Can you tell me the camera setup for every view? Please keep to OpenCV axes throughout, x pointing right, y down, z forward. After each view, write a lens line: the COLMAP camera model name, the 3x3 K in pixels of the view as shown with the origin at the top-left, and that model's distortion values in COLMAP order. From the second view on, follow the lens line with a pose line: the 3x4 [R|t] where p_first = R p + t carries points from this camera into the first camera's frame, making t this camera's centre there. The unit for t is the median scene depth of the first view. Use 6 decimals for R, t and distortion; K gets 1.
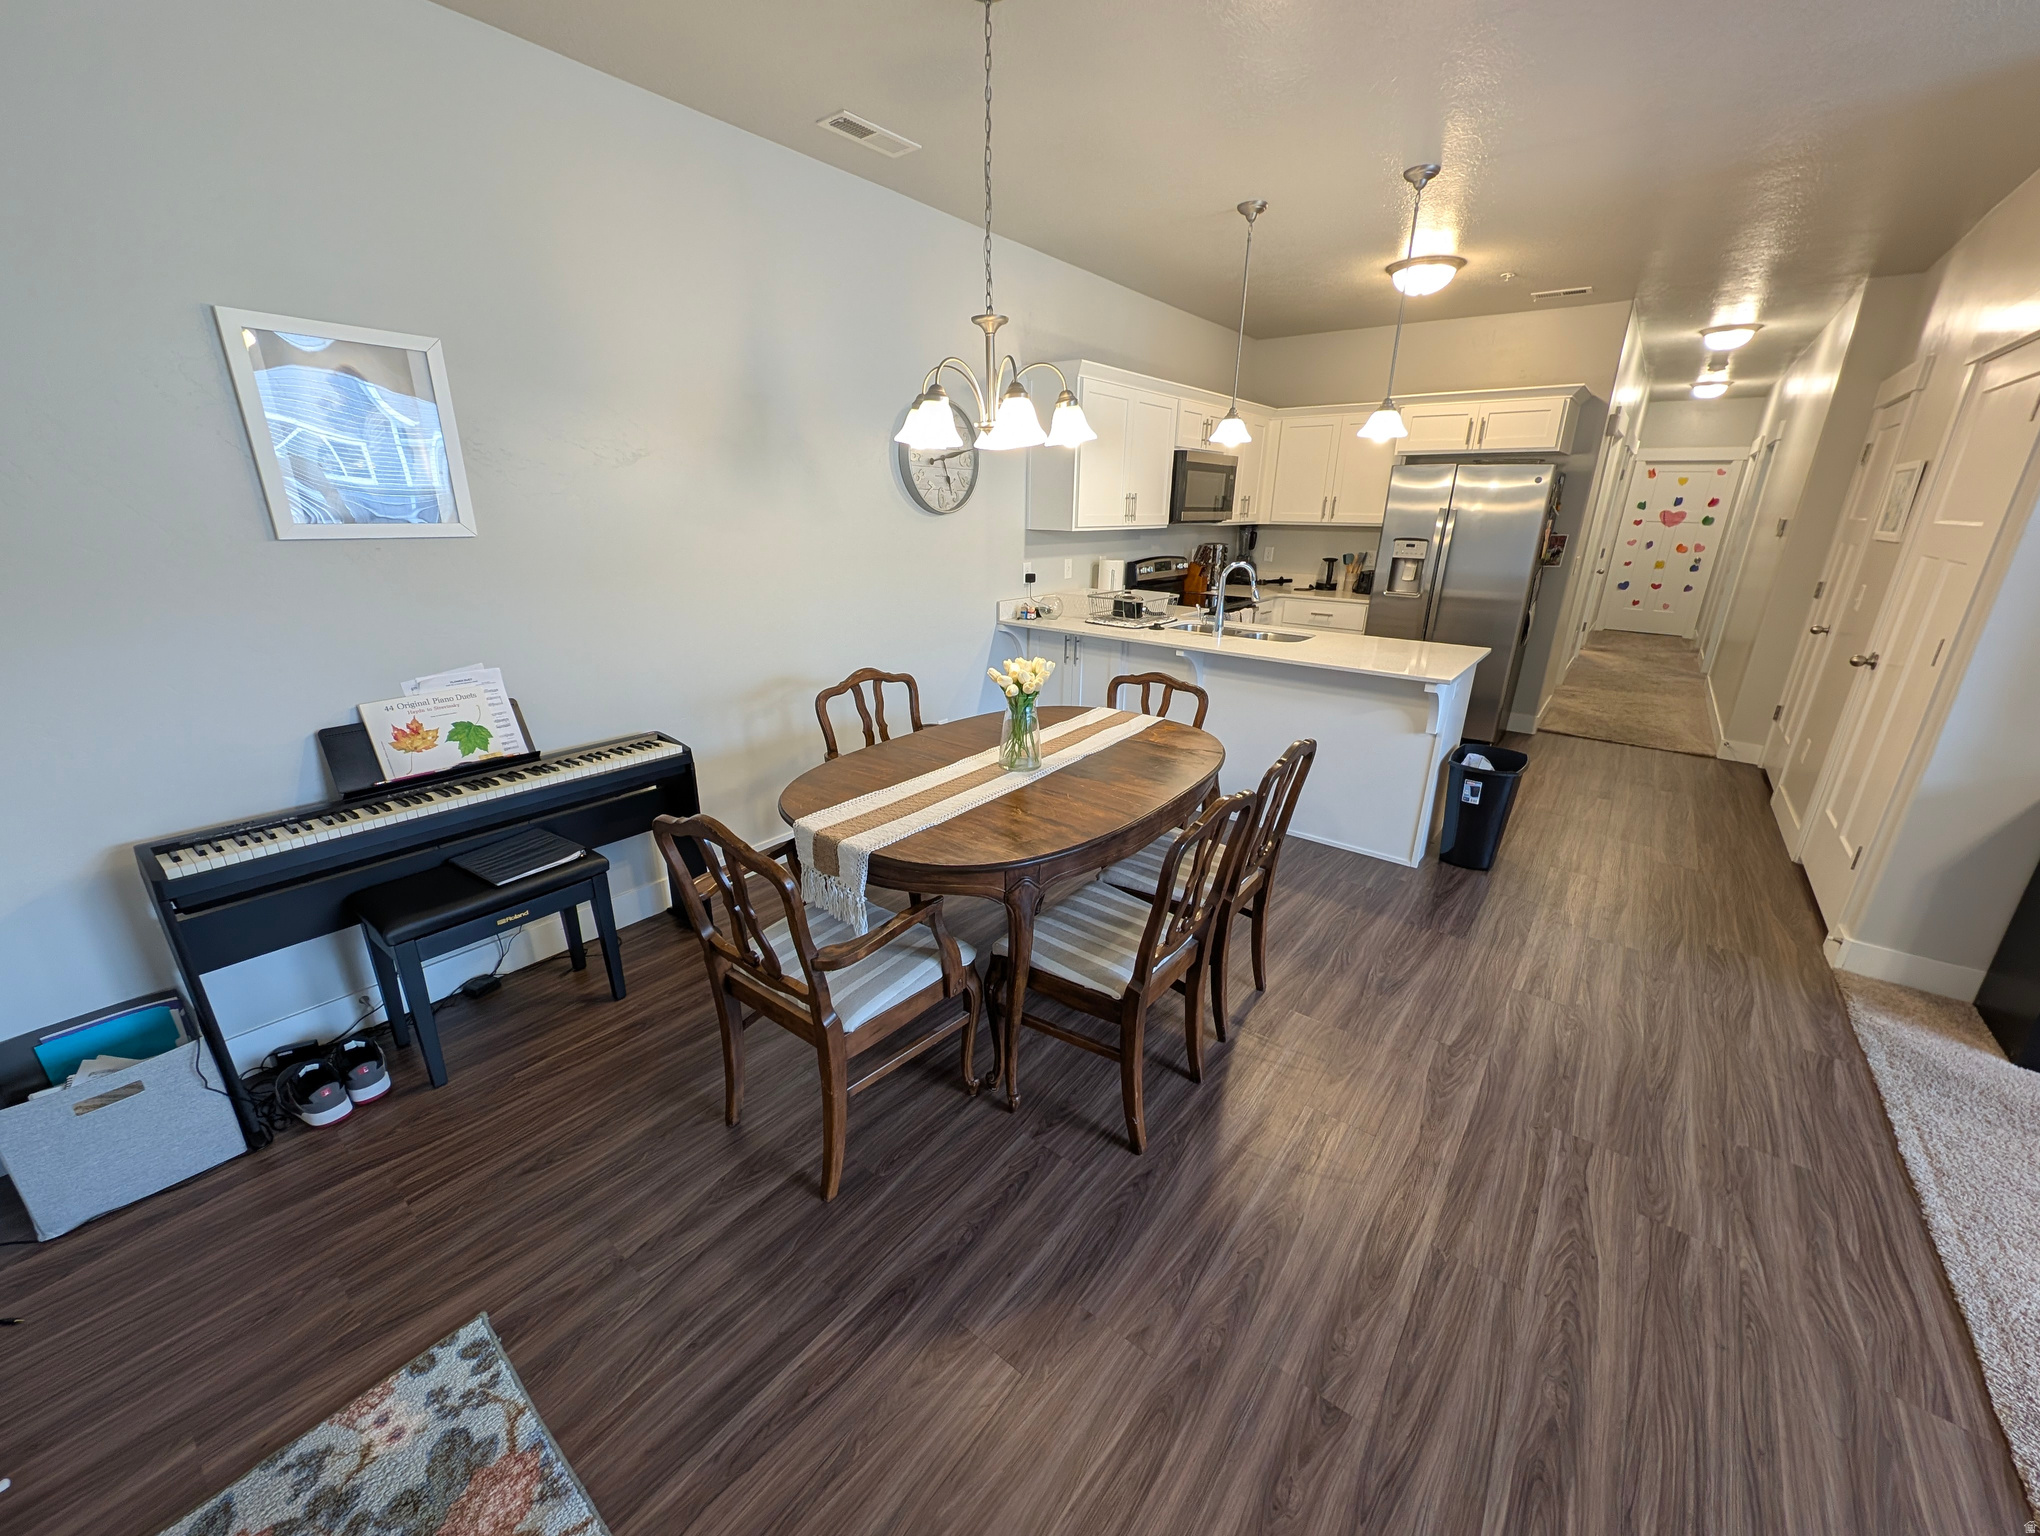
lens RADIAL K [[782.5, 0, 1020.0], [0, 782.5, 768.0], [0, 0, 1]] dist [0.013220, -0.000056]
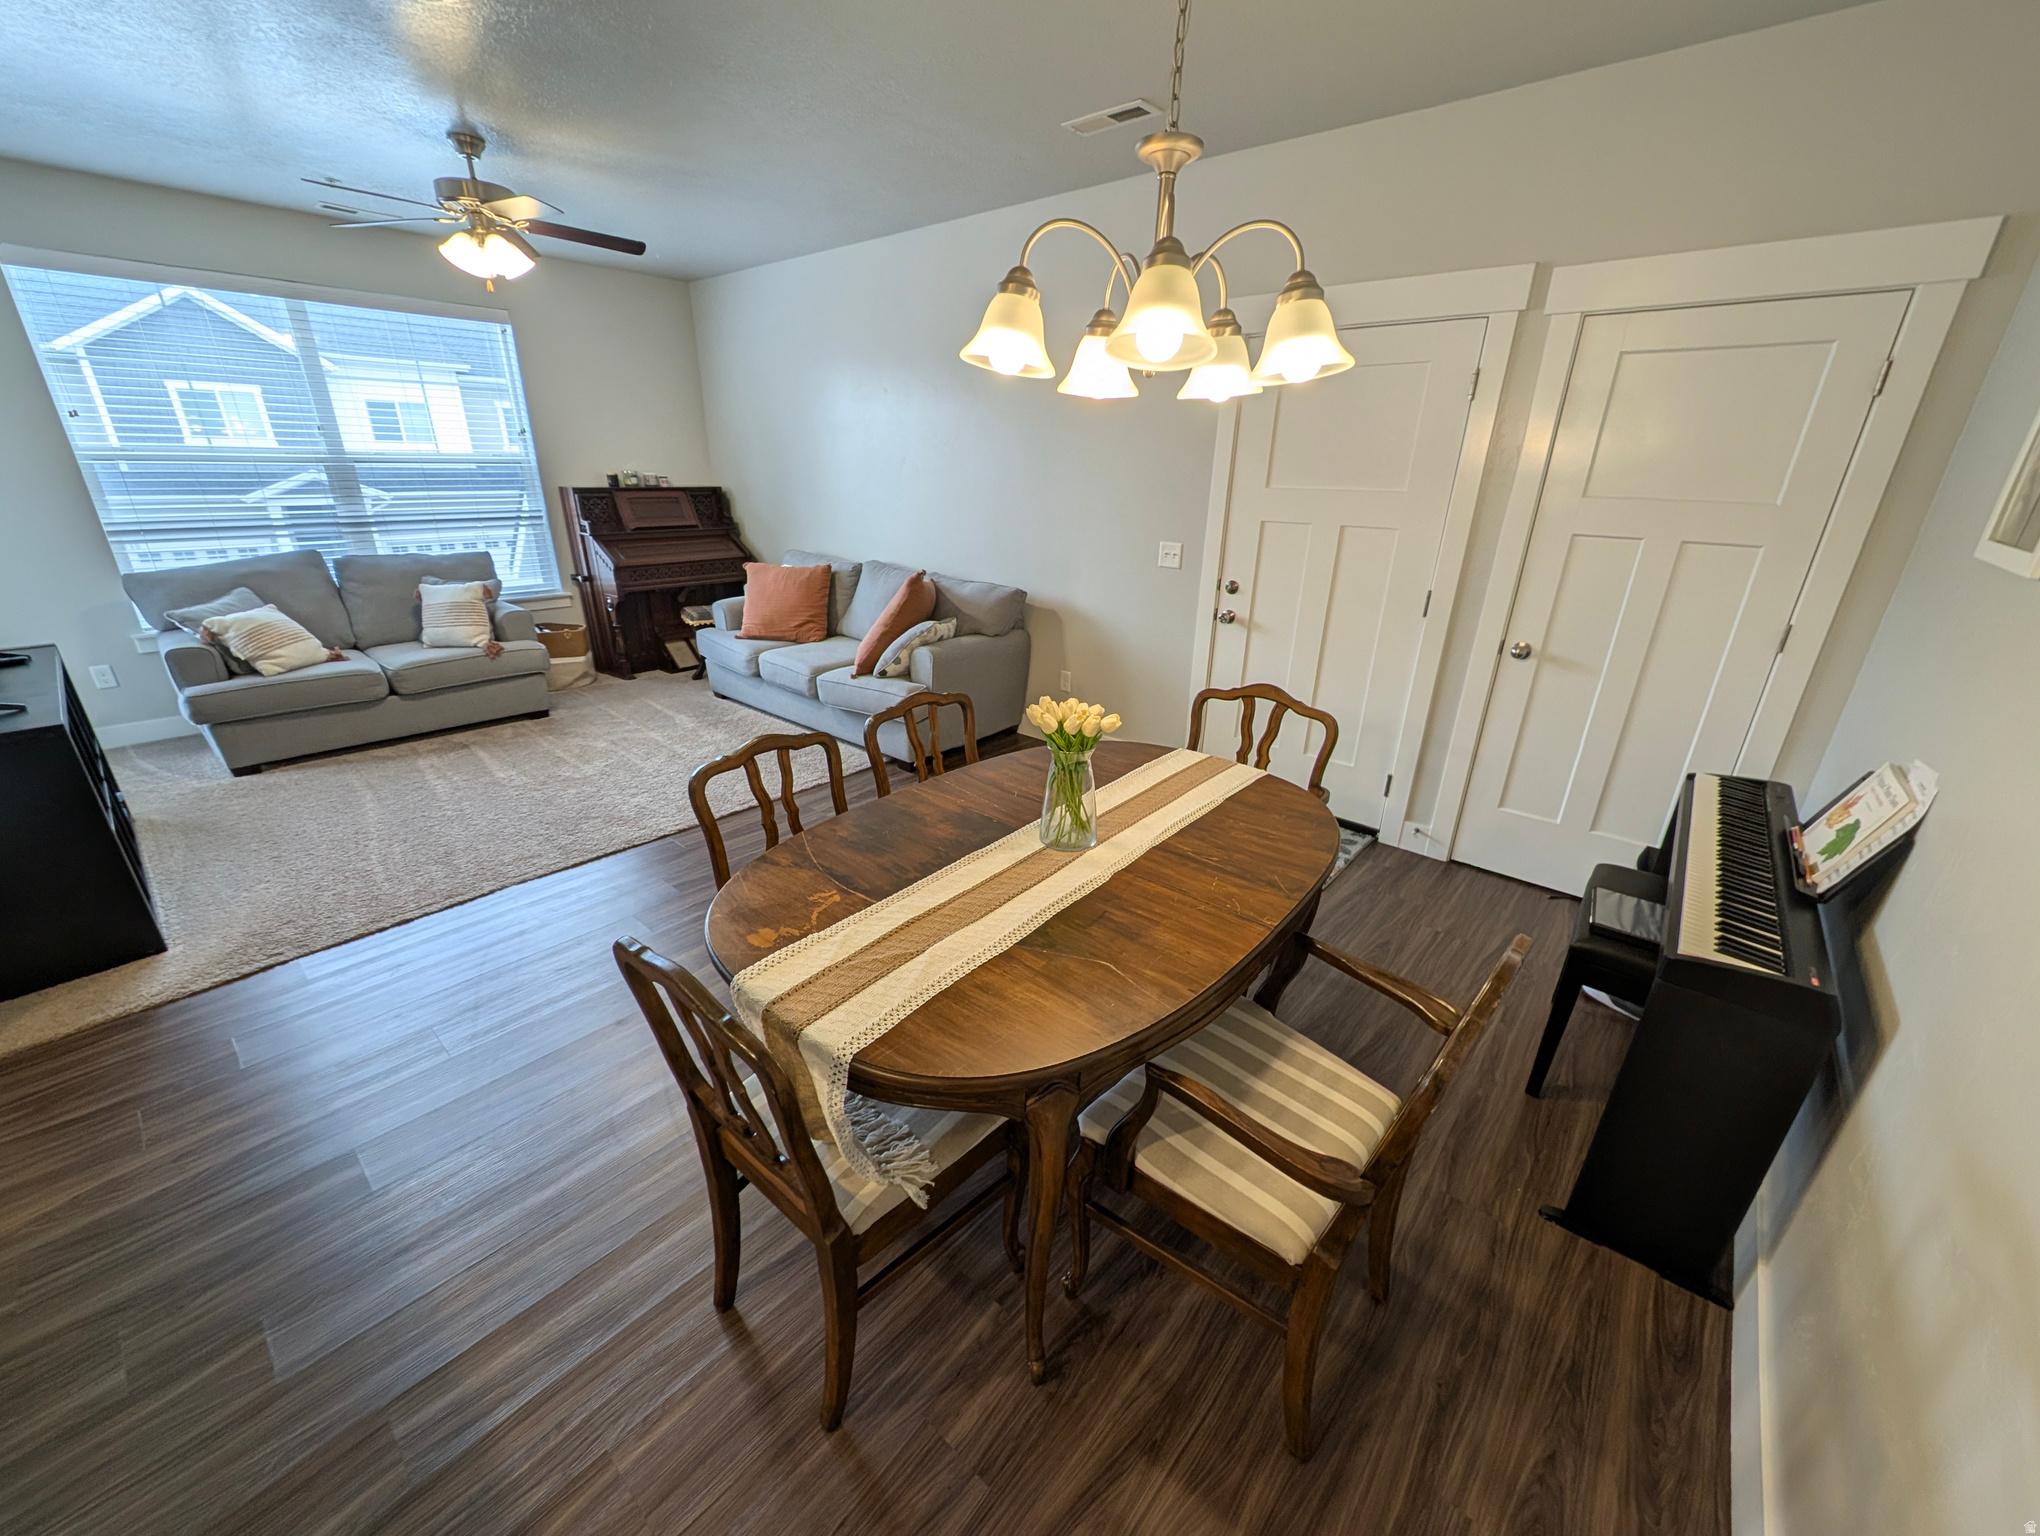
lens RADIAL K [[781.2, 0, 1022.1], [0, 781.2, 771.8], [0, 0, 1]] dist [0.000249, -0.000168]
pose [[-0.998245, -0.049728, 0.032156, 0.026440], [-0.016939, 0.760087, 0.649601, -0.564054], [-0.056745, 0.647916, -0.759595, 1.614994]]
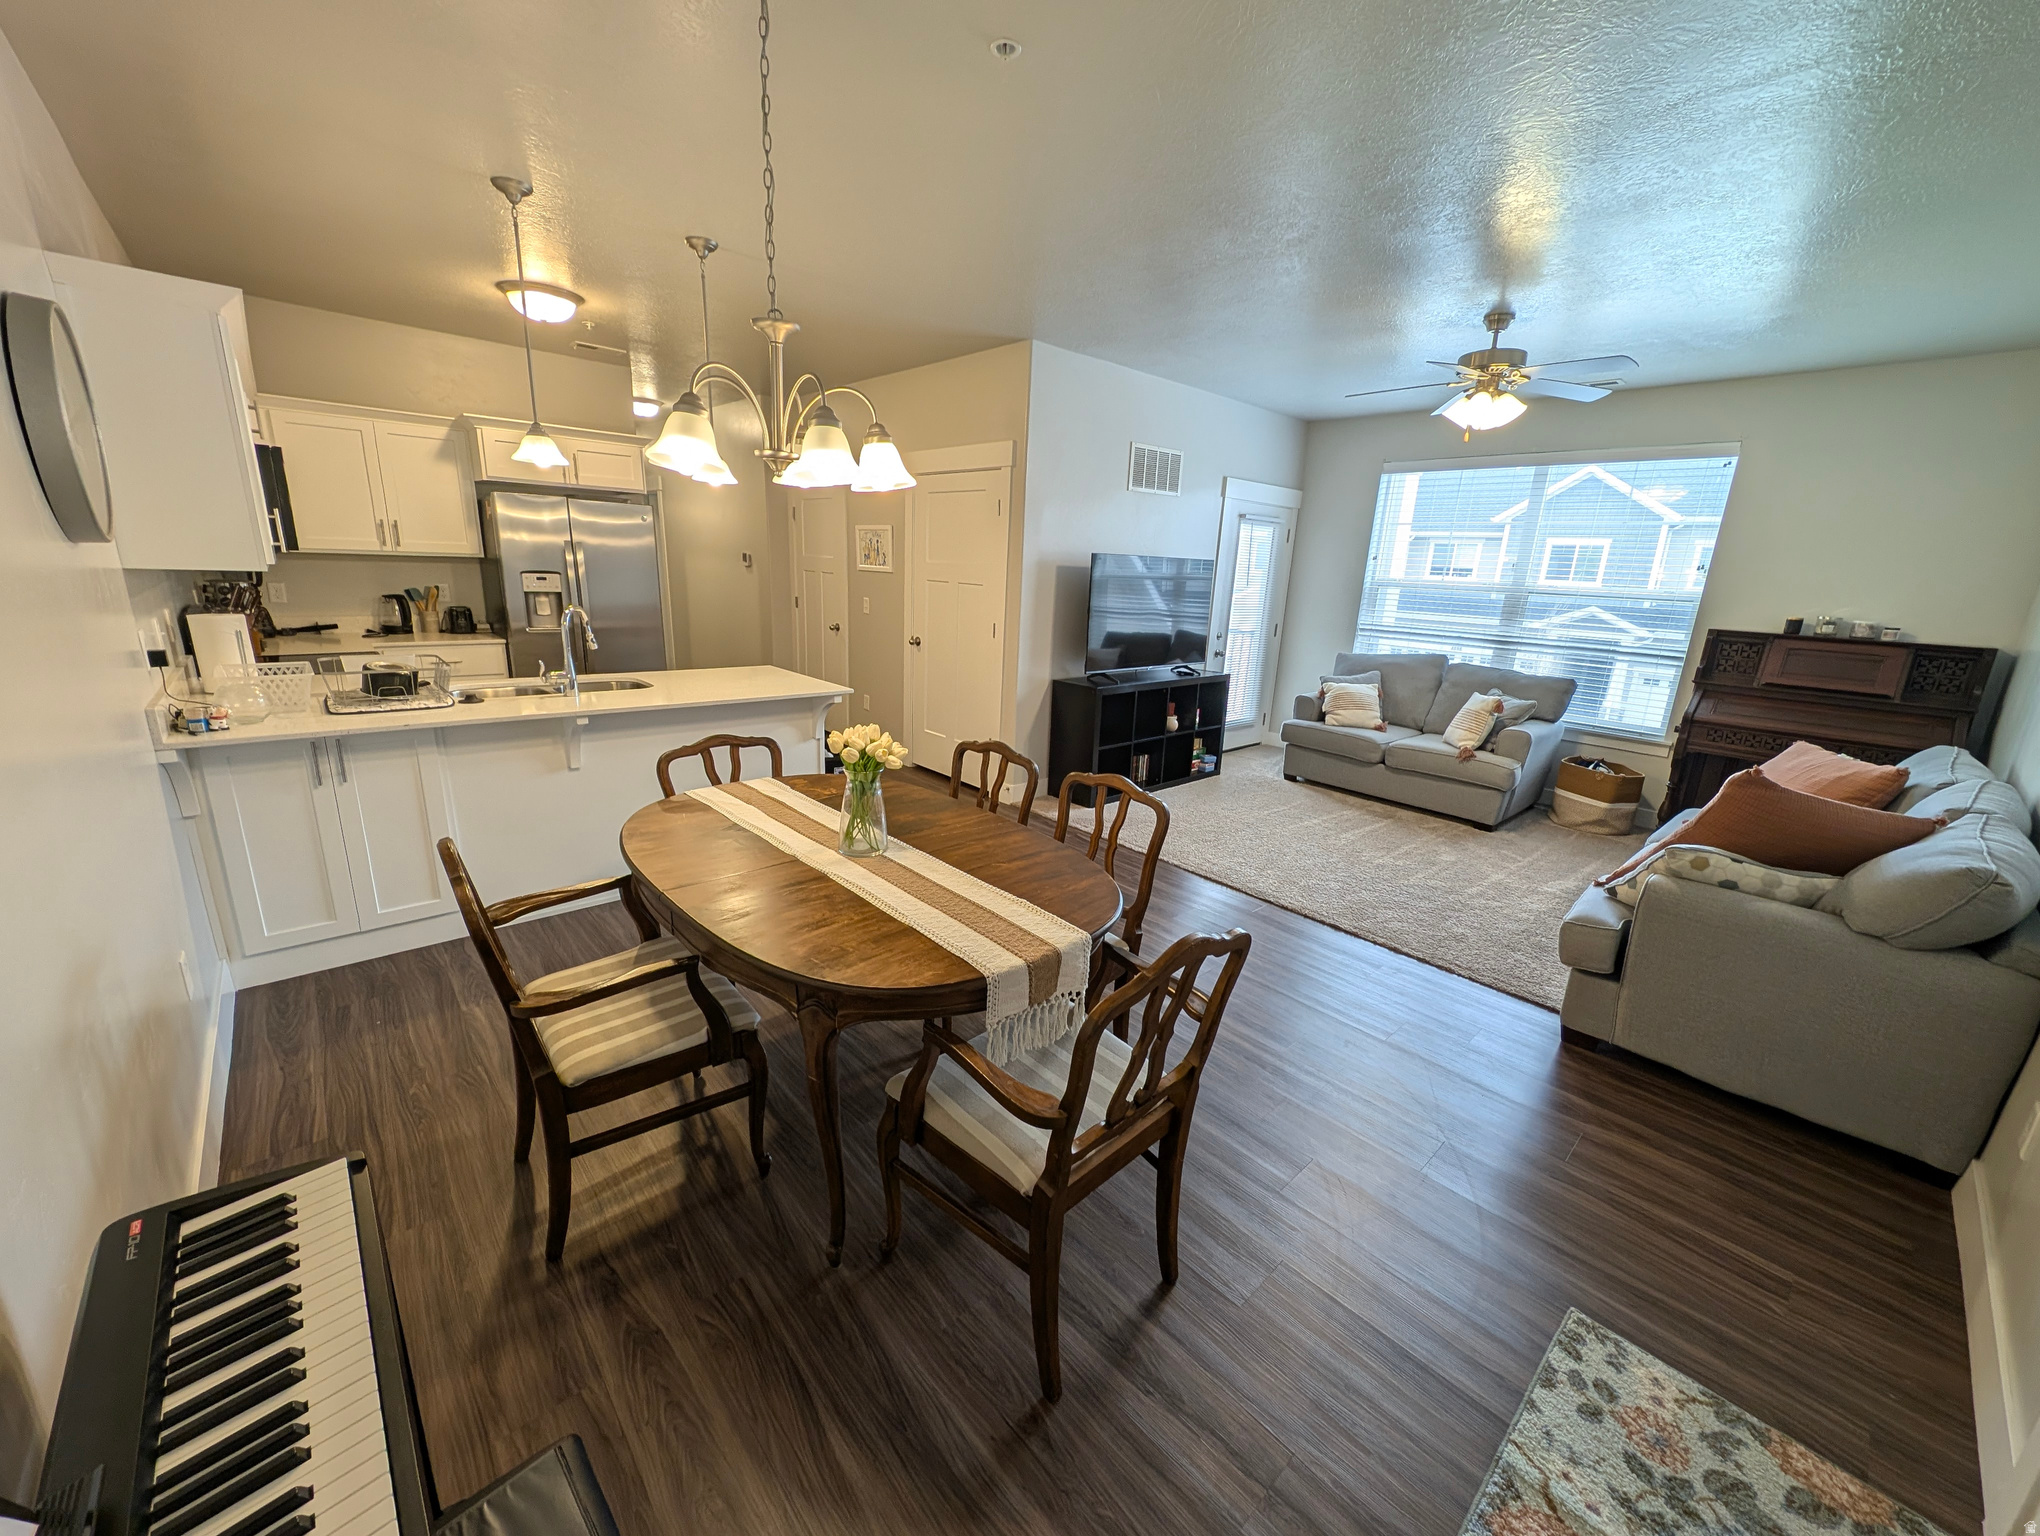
lens RADIAL K [[781.2, 0, 1022.1], [0, 781.2, 771.8], [0, 0, 1]] dist [0.000249, -0.000168]
pose [[0.159138, -0.264671, 0.951117, -0.824115], [0.276656, 0.936750, 0.214383, -0.236017], [-0.947701, 0.229016, 0.222295, 0.655197]]
